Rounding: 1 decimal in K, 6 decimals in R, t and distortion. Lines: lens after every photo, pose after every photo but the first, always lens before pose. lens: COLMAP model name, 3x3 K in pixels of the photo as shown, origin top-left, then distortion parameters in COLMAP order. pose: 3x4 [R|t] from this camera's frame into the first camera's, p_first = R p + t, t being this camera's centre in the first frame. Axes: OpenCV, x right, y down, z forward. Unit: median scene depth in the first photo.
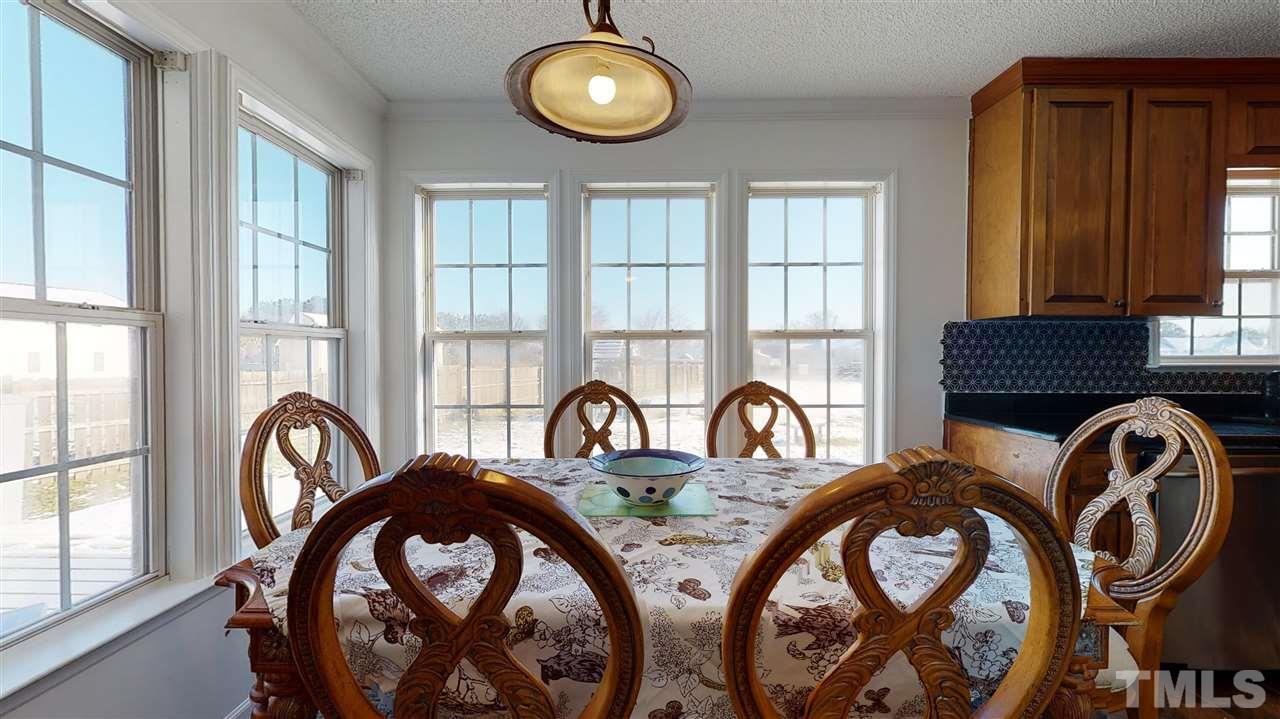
lens RADIAL K [[470.9, 0, 638.5], [0, 470.9, 356.6], [0, 0, 1]] dist [-0.002149, -0.000066]
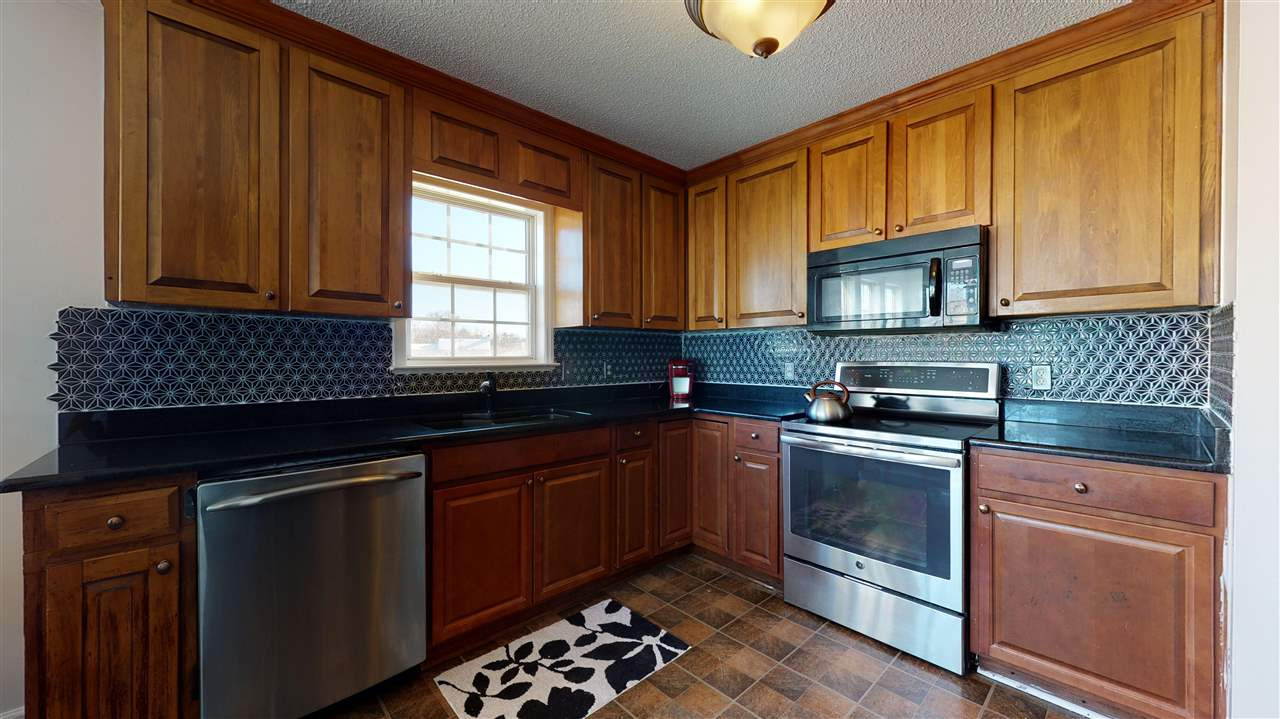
lens RADIAL K [[470.9, 0, 639.6], [0, 470.9, 359.0], [0, 0, 1]] dist [-0.002149, -0.000066]
pose [[0.719597, -0.003817, 0.694382, 0.779671], [0.003534, 0.999992, 0.001835, 0.001502], [-0.694383, 0.001134, 0.719604, -0.051752]]
